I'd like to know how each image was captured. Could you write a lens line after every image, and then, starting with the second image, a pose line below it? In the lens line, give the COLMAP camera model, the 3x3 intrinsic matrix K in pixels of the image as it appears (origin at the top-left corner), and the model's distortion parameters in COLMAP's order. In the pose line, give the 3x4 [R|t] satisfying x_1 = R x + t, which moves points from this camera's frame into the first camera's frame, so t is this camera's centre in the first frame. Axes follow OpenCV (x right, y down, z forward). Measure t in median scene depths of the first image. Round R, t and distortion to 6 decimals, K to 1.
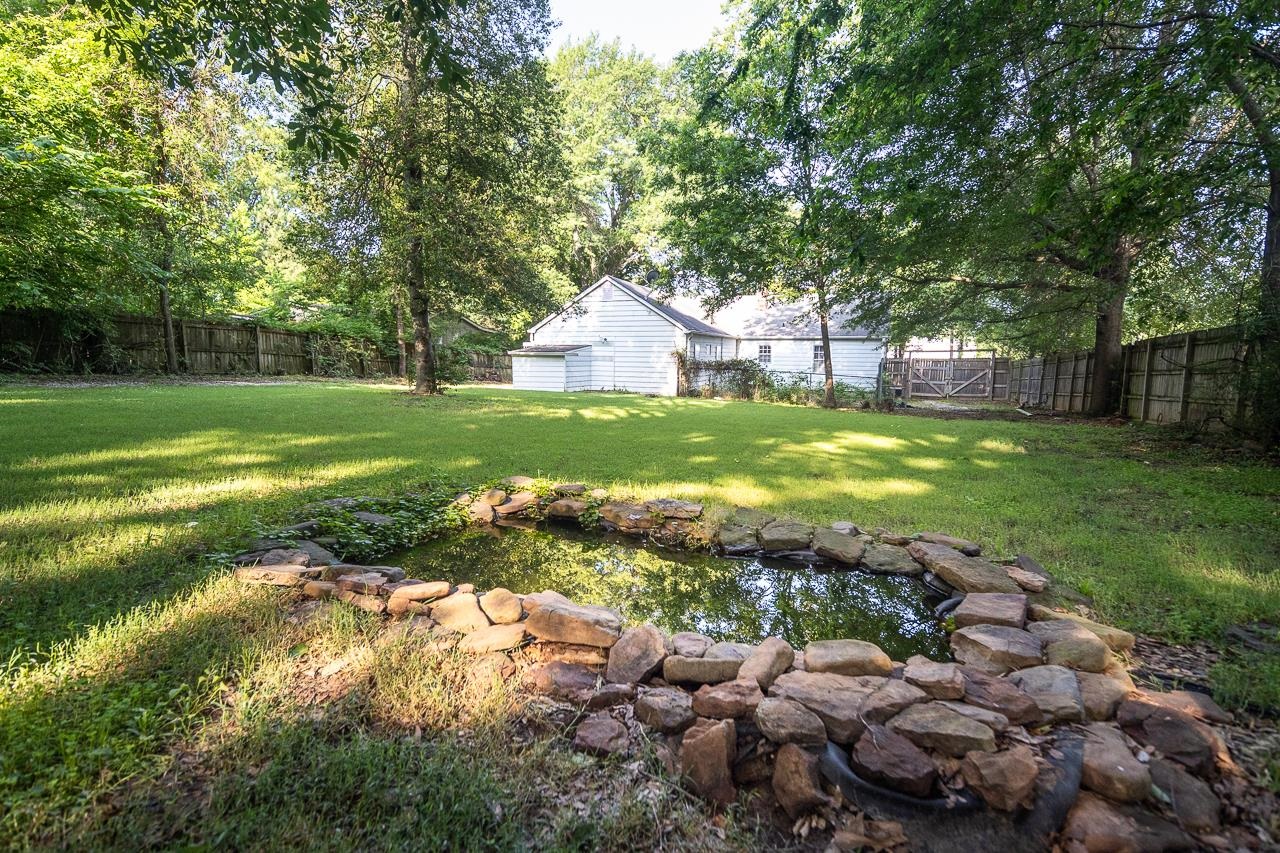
lens RADIAL K [[605.9, 0, 640.0], [0, 605.9, 426.5], [0, 0, 1]] dist [0.061925, -0.026554]
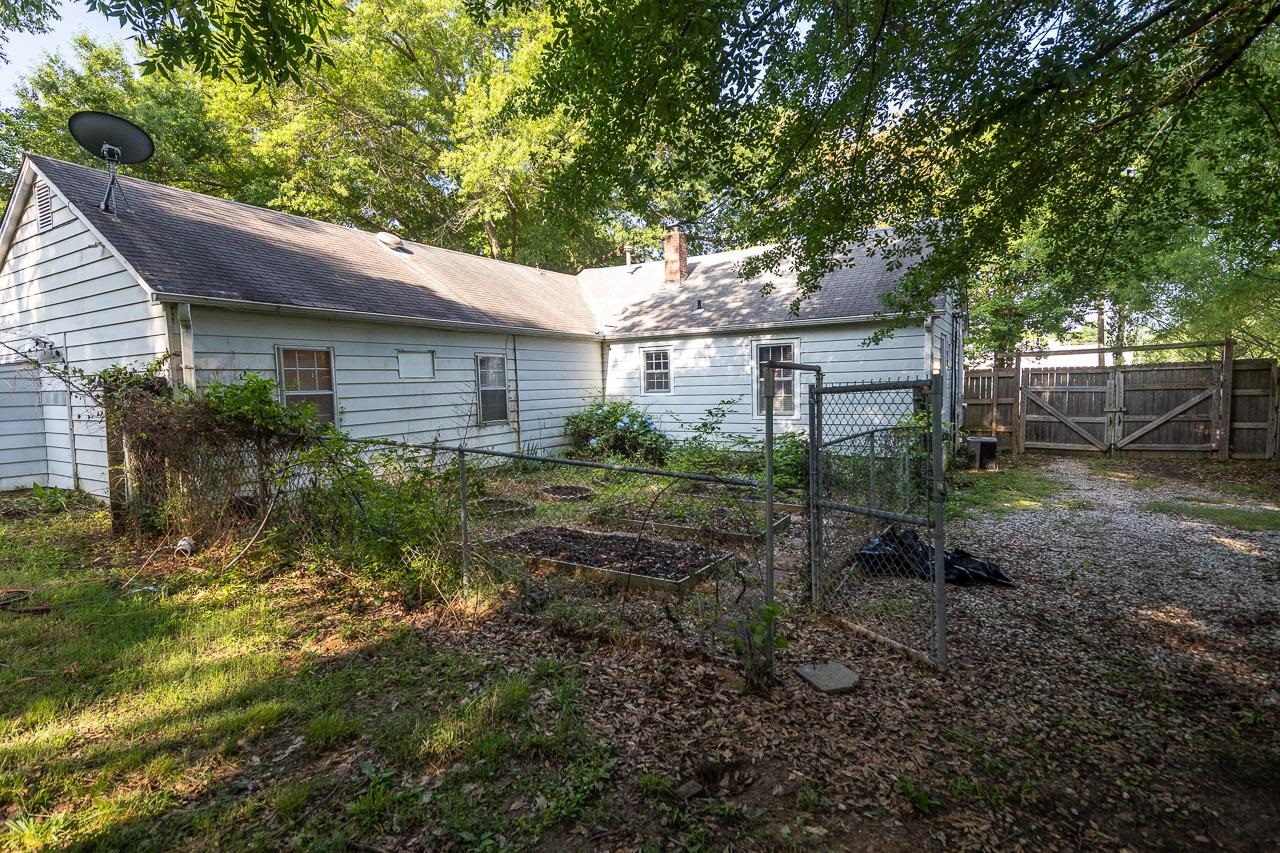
lens RADIAL K [[605.9, 0, 640.0], [0, 605.9, 426.5], [0, 0, 1]] dist [0.061925, -0.026554]
pose [[0.987207, -0.024540, -0.157542, 0.291710], [0.017768, 0.998863, -0.044249, -0.066285], [0.158449, 0.040884, 0.986520, 0.625450]]
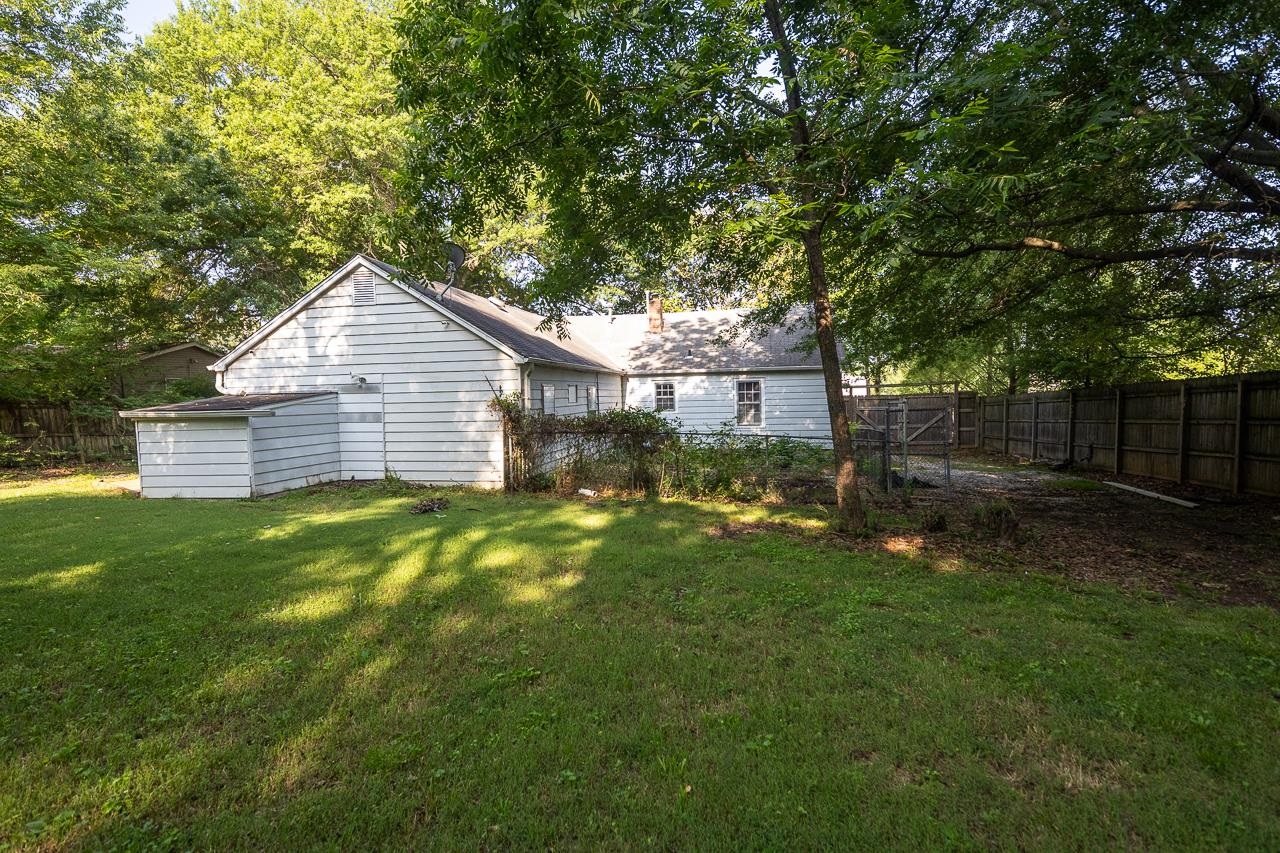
lens RADIAL K [[605.9, 0, 640.0], [0, 605.9, 426.5], [0, 0, 1]] dist [0.061925, -0.026554]
pose [[0.983499, -0.041282, 0.176140, 0.069554], [0.052882, 0.996694, -0.061678, -0.054259], [-0.173012, 0.069975, 0.982431, 0.407286]]
